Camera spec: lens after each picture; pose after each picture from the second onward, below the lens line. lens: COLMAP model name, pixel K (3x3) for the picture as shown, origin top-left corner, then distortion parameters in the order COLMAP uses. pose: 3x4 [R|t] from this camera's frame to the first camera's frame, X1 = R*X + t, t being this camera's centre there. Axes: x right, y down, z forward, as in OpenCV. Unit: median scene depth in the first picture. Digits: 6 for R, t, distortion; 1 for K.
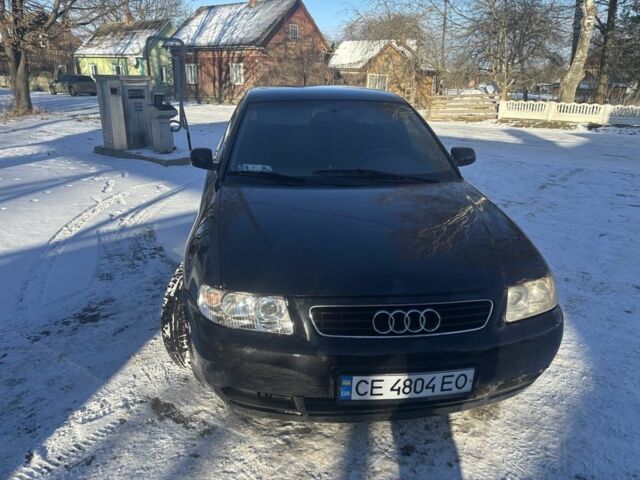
lens RADIAL K [[504.7, 0, 317.1], [0, 504.7, 242.1], [0, 0, 1]] dist [0.052875, -0.054542]
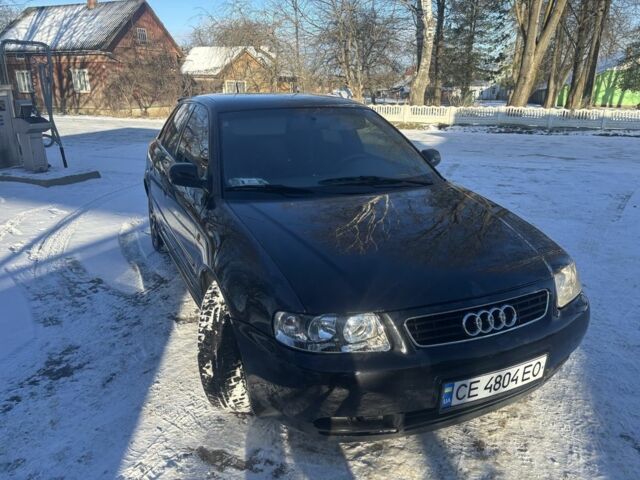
lens RADIAL K [[504.7, 0, 322.8], [0, 504.7, 241.4], [0, 0, 1]] dist [0.052875, -0.054542]
pose [[0.953479, -0.099329, 0.284626, -0.191638], [0.102833, 0.994695, 0.002644, -0.017924], [-0.283378, 0.026748, 0.958635, 0.047117]]
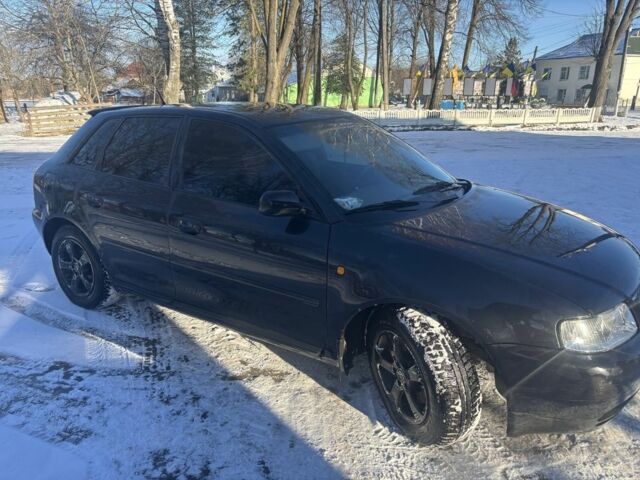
lens RADIAL K [[504.7, 0, 320.7], [0, 504.7, 239.2], [0, 0, 1]] dist [0.052875, -0.054542]
pose [[0.640372, -0.231898, 0.732221, -0.556932], [0.245061, 0.965194, 0.091360, -0.122748], [-0.727921, 0.120934, 0.674912, 0.328120]]
